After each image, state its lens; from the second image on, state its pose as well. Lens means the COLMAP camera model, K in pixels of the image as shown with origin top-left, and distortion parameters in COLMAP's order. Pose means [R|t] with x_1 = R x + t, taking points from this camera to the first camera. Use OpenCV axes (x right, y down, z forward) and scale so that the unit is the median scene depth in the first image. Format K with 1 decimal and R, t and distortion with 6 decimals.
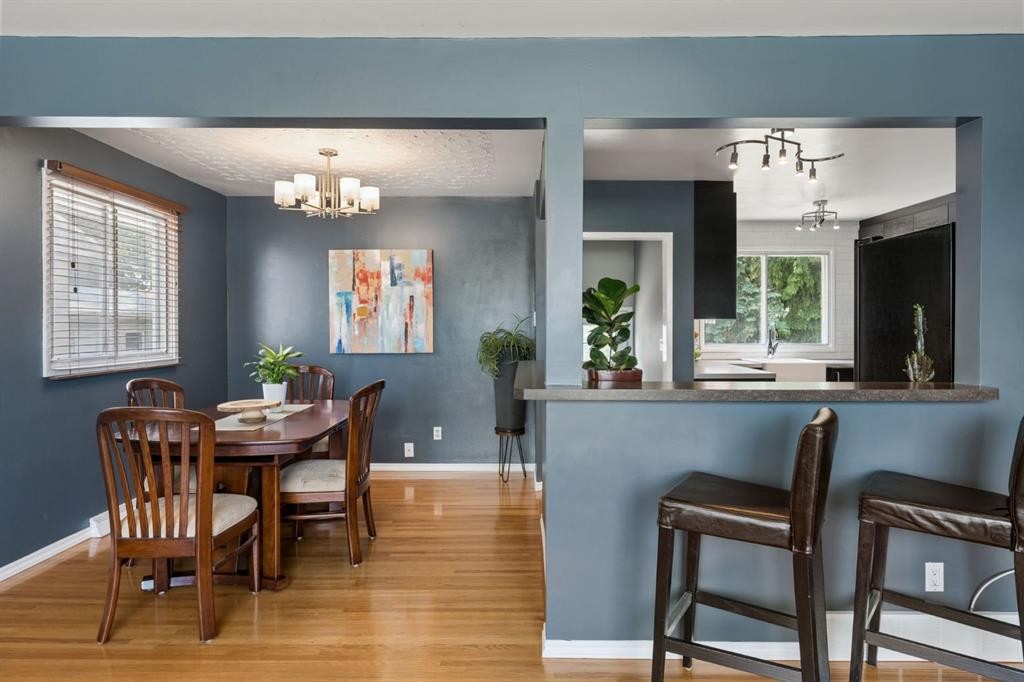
lens RADIAL K [[589.9, 0, 518.5], [0, 589.9, 328.8], [0, 0, 1]] dist [-0.000408, 0.001413]
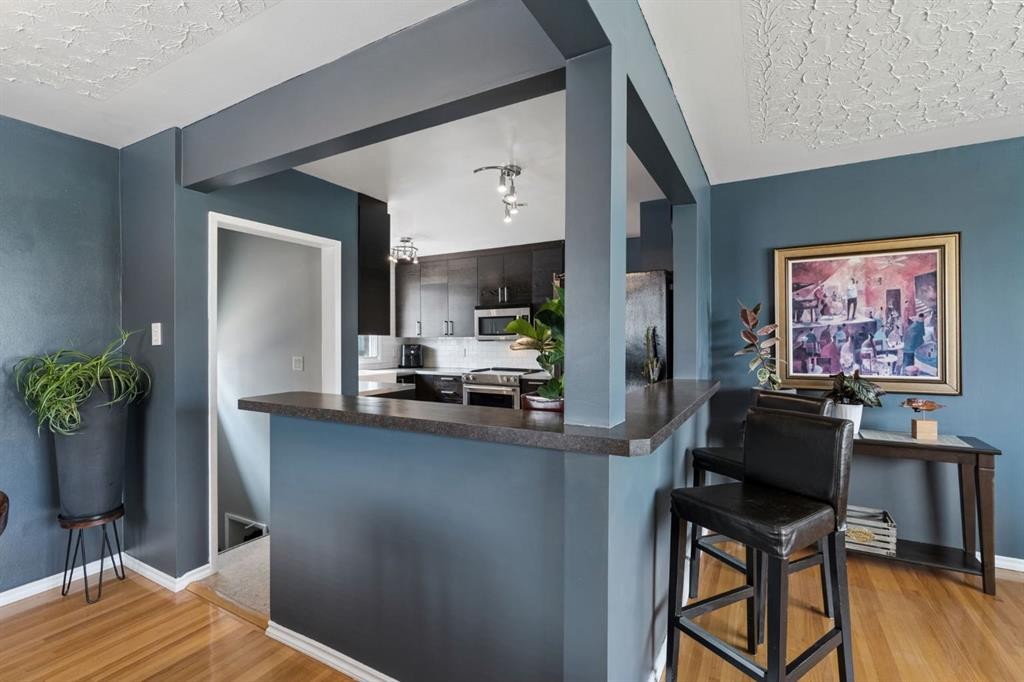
lens RADIAL K [[458.2, 0, 513.4], [0, 458.2, 343.2], [0, 0, 1]] dist [-0.008234, 0.000130]
pose [[0.487126, -0.010761, 0.873265, -0.305051], [0.012051, 0.999912, 0.005599, -0.006630], [-0.873248, 0.007797, 0.487213, 0.542908]]
